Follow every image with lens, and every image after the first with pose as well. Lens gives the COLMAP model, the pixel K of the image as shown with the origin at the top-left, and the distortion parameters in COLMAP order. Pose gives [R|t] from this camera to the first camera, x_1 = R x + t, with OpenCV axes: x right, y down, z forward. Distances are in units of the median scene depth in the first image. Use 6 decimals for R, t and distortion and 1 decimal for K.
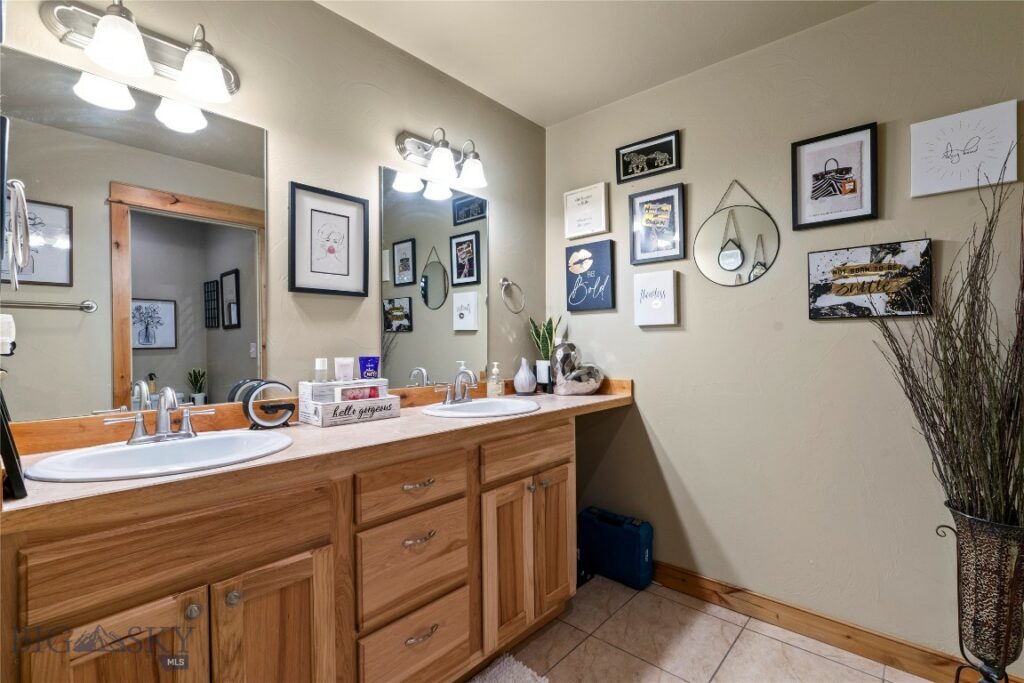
lens RADIAL K [[465.3, 0, 514.7], [0, 465.3, 327.8], [0, 0, 1]] dist [-0.002498, 0.000010]
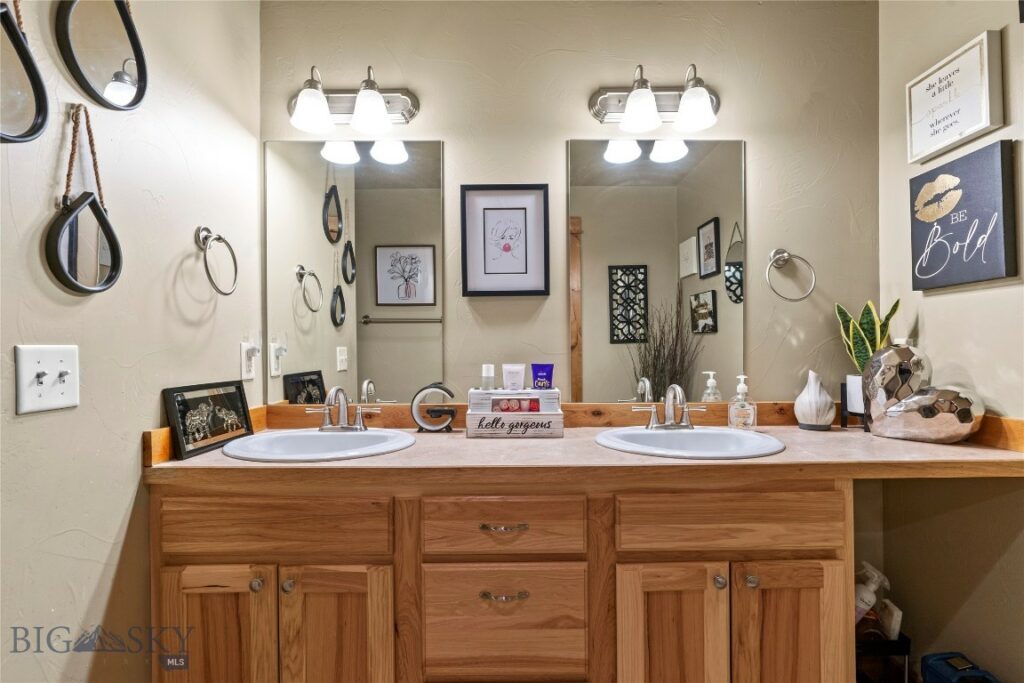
lens RADIAL K [[478.9, 0, 518.6], [0, 478.9, 338.5], [0, 0, 1]] dist [-0.006006, 0.000170]
pose [[0.671136, -0.015199, -0.741178, 0.325907], [0.027900, 0.999599, 0.004765, 0.009504], [0.740809, -0.023877, 0.671292, 0.370773]]
